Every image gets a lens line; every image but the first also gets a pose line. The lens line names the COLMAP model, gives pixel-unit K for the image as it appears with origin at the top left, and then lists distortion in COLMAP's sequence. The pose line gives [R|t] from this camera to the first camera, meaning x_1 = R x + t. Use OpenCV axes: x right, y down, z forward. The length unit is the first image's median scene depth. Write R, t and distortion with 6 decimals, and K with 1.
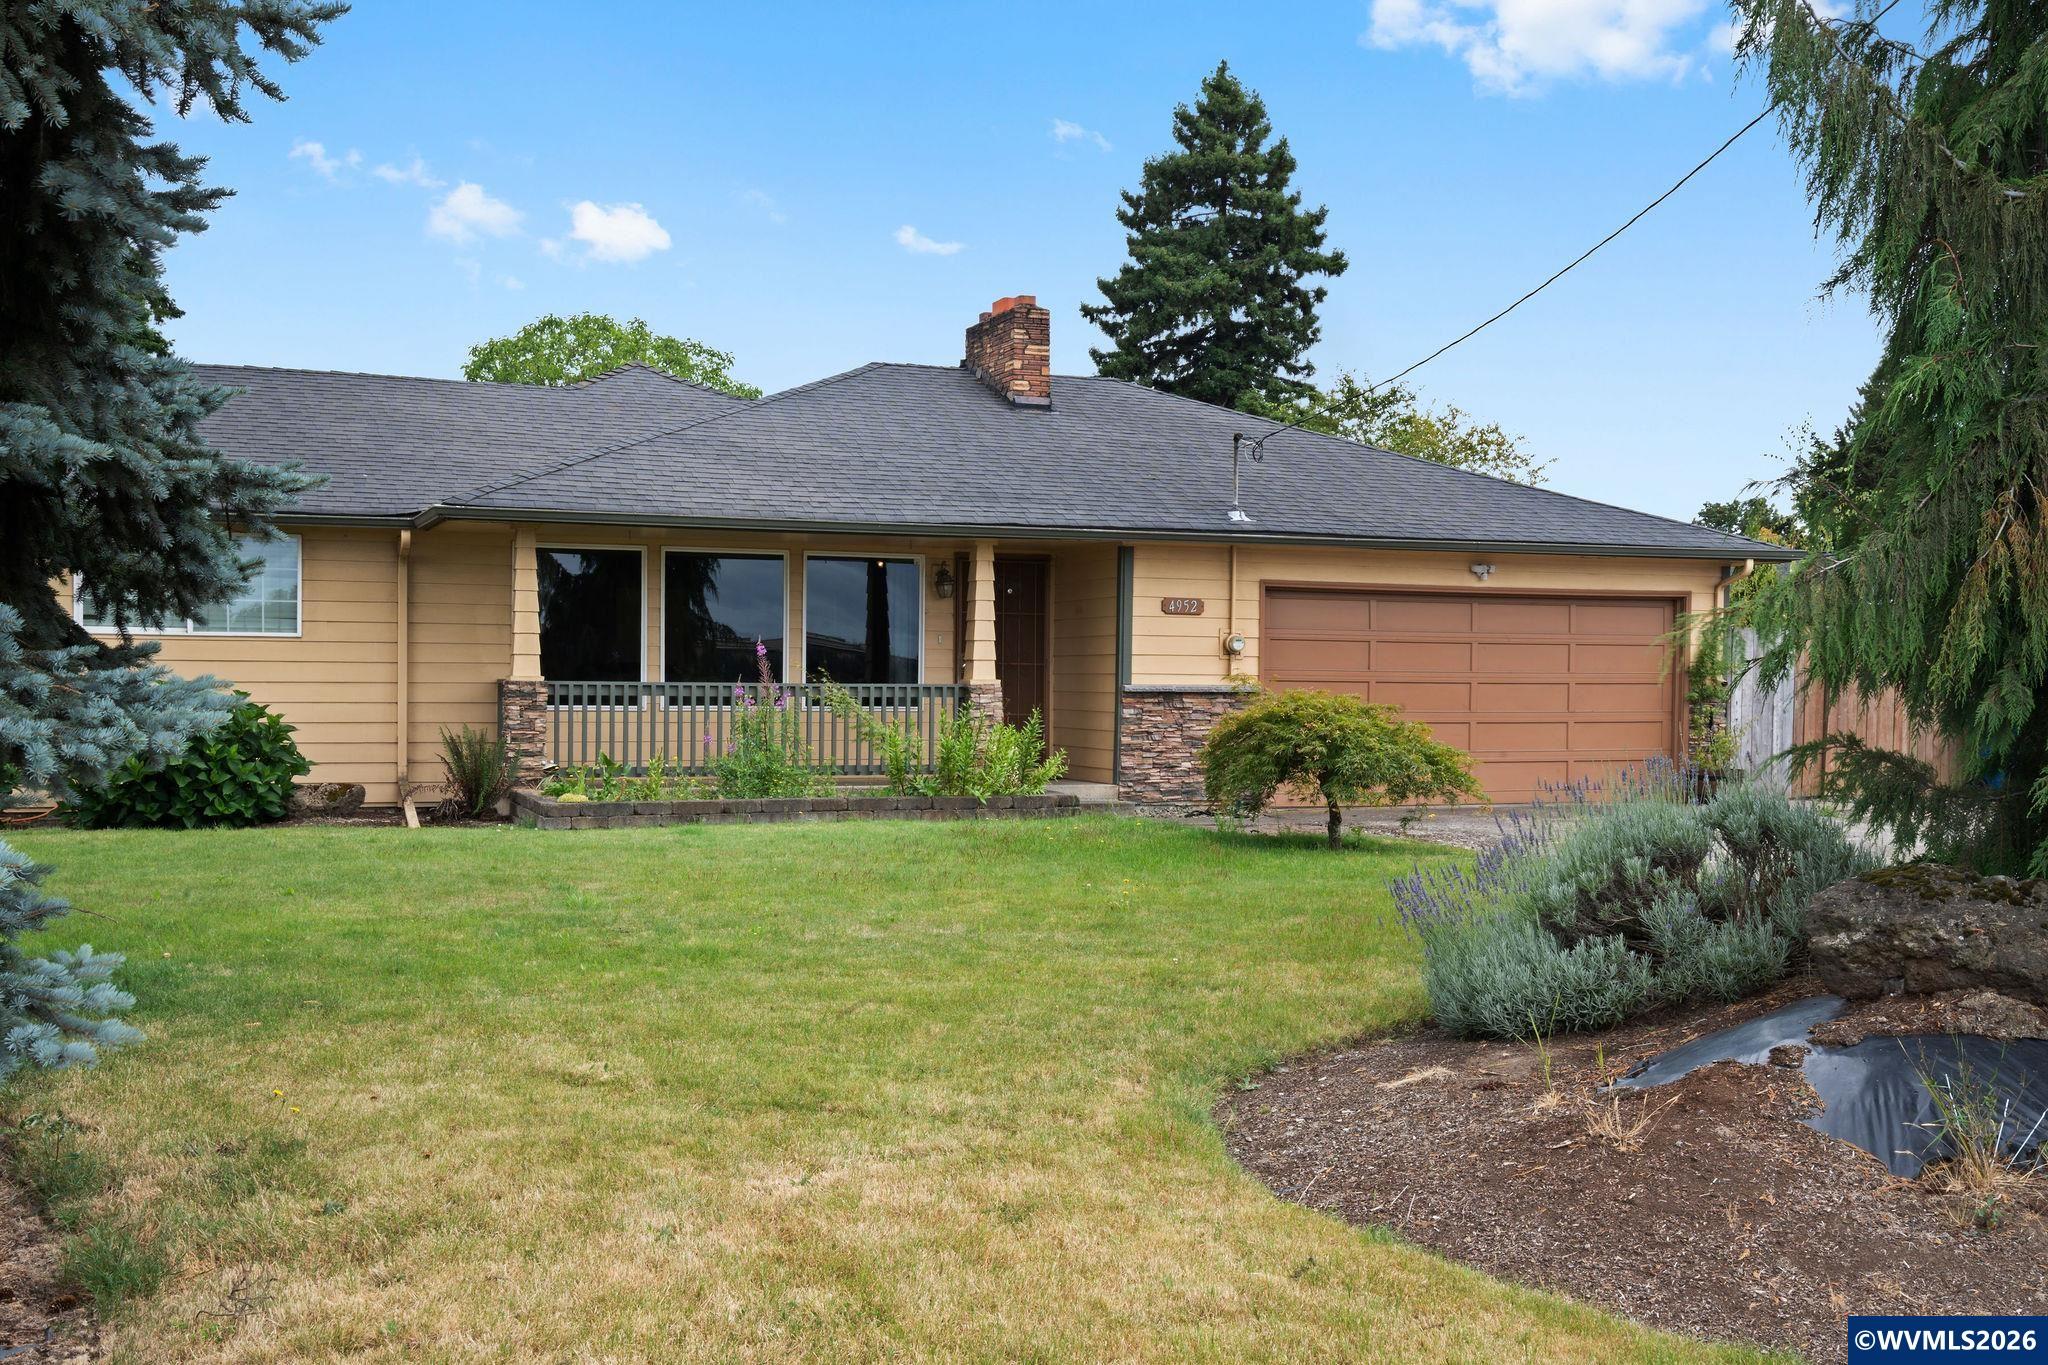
lens RADIAL K [[2059.2, 0, 1021.7], [0, 2059.2, 682.9], [0, 0, 1]] dist [-0.002263, 0.000000]
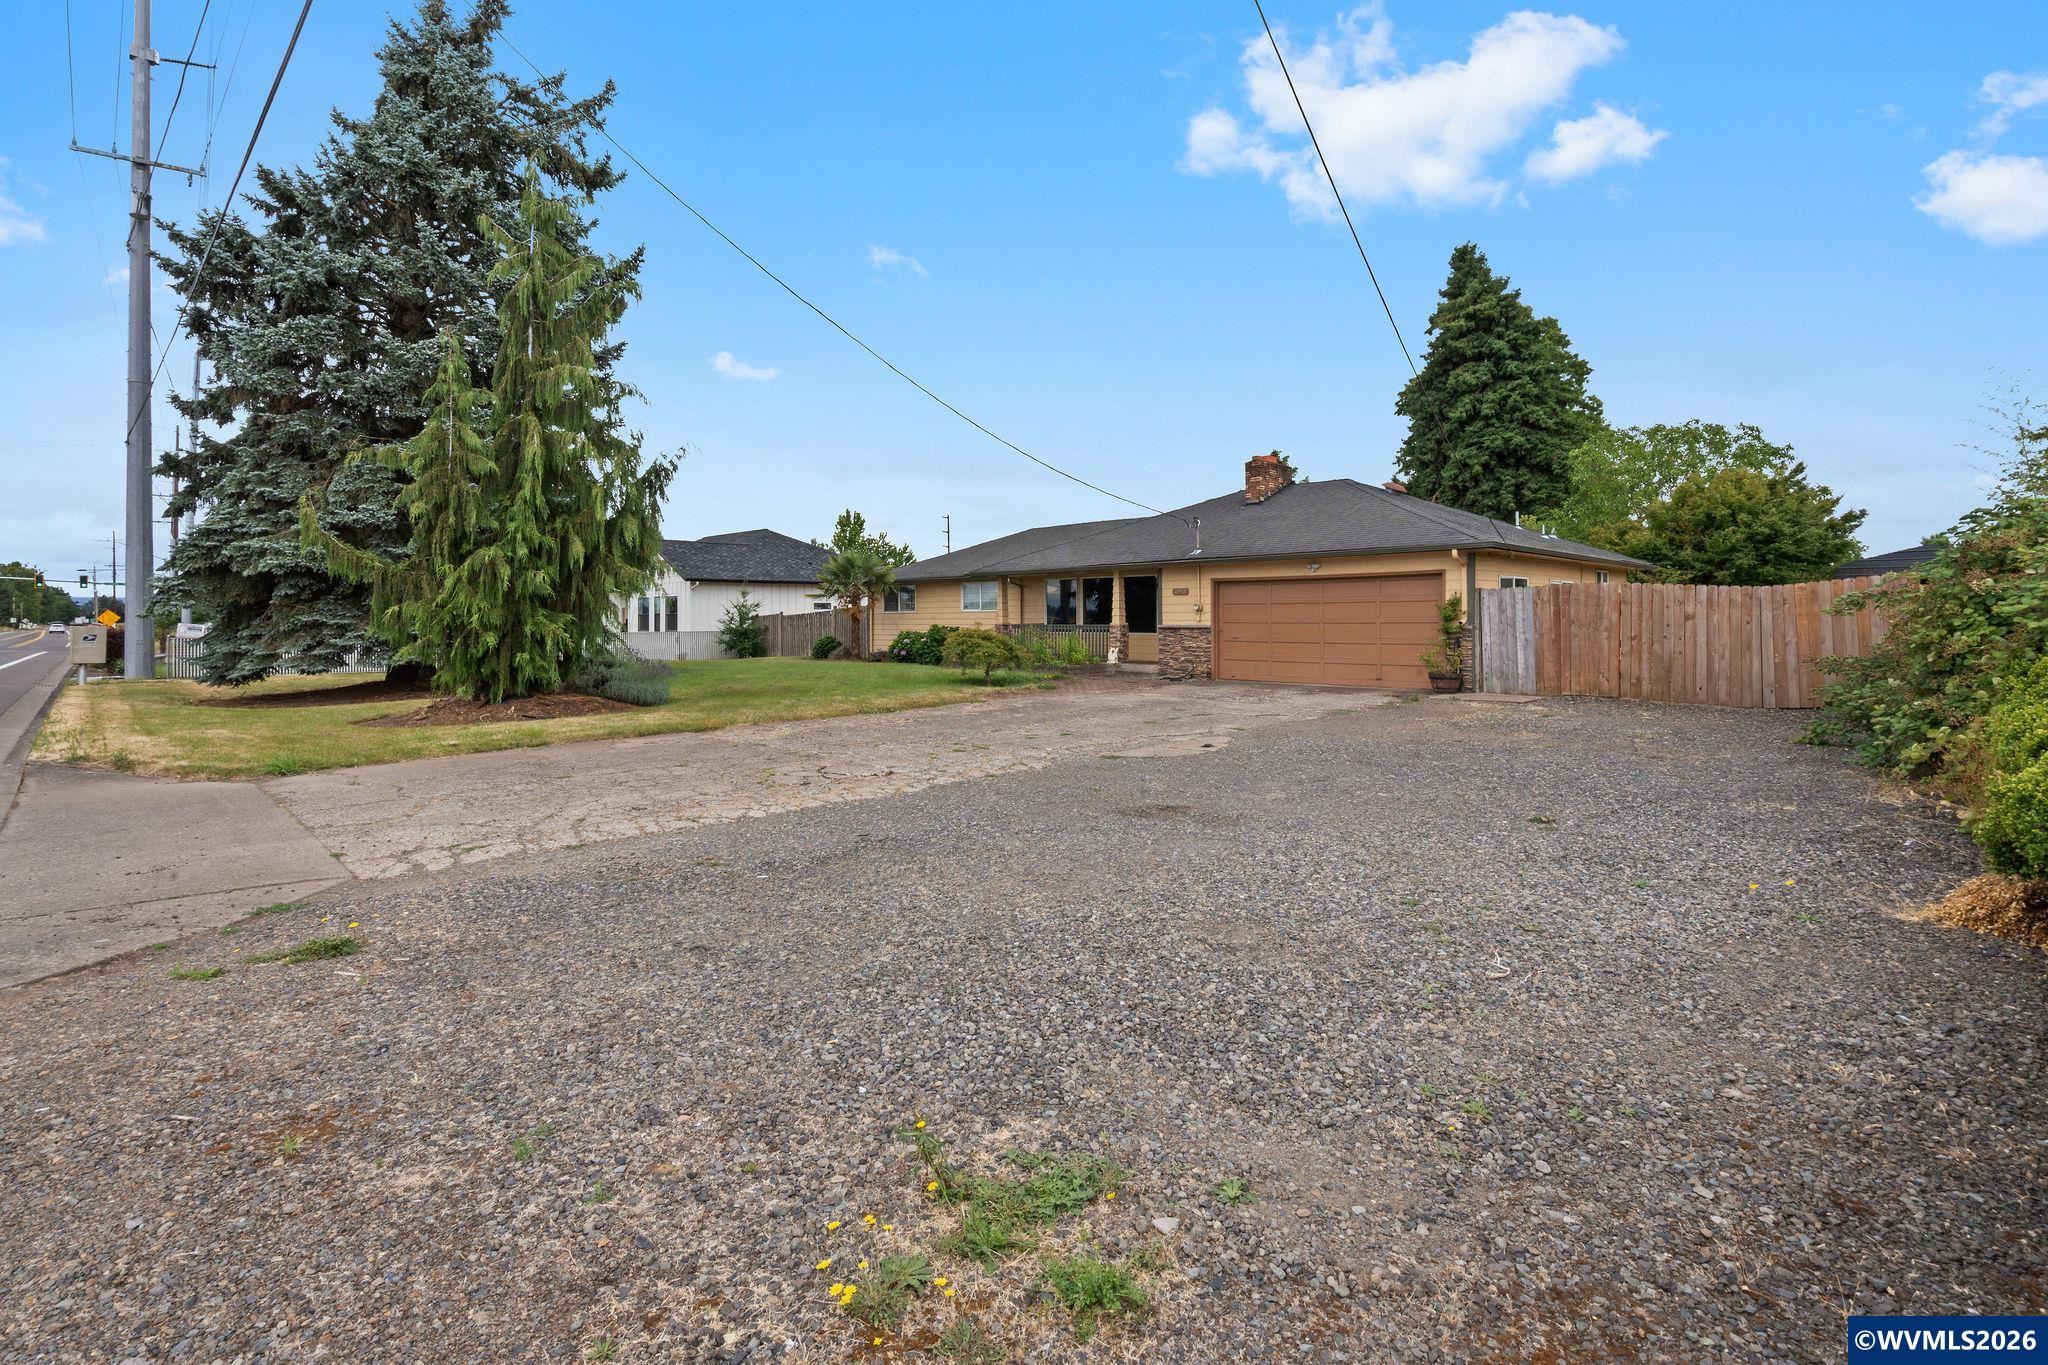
lens RADIAL K [[926.8, 0, 1034.7], [0, 926.8, 624.7], [0, 0, 1]] dist [-0.007072, 0.002555]
pose [[0.409038, -0.001365, -0.912516, 0.860012], [0.008334, 0.999963, 0.002240, -0.002570], [0.912479, -0.008521, 0.409034, 0.349475]]
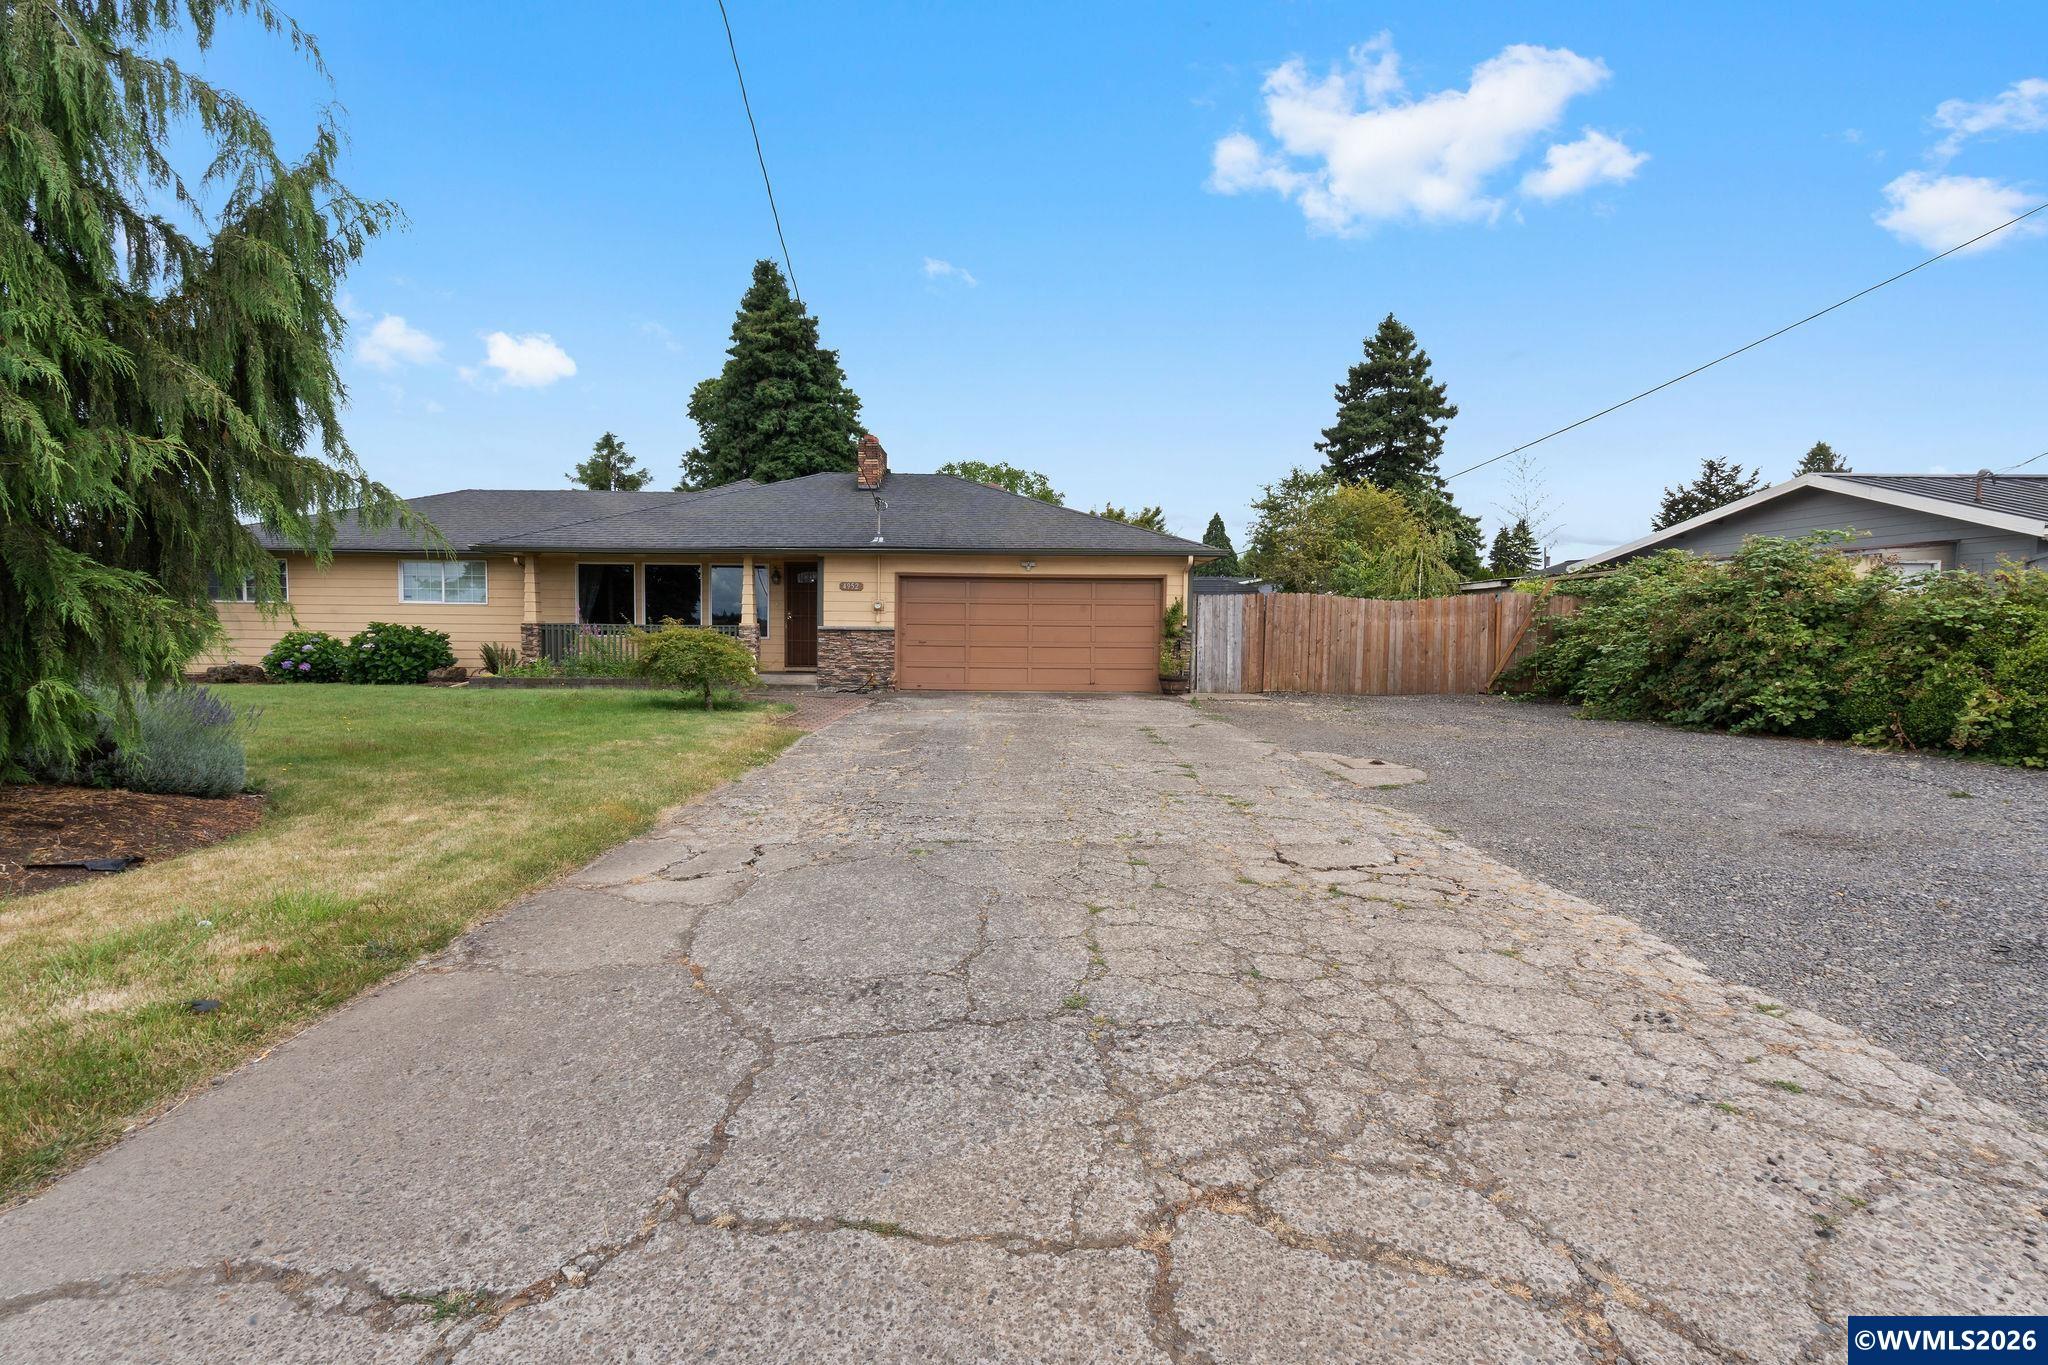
lens RADIAL K [[926.8, 0, 1024.3], [0, 926.8, 674.5], [0, 0, 1]] dist [-0.007072, 0.002555]
pose [[0.934943, 0.019979, -0.354234, 0.476747], [-0.002850, 0.998804, 0.048813, 0.002972], [0.354786, -0.044628, 0.933882, 0.194255]]
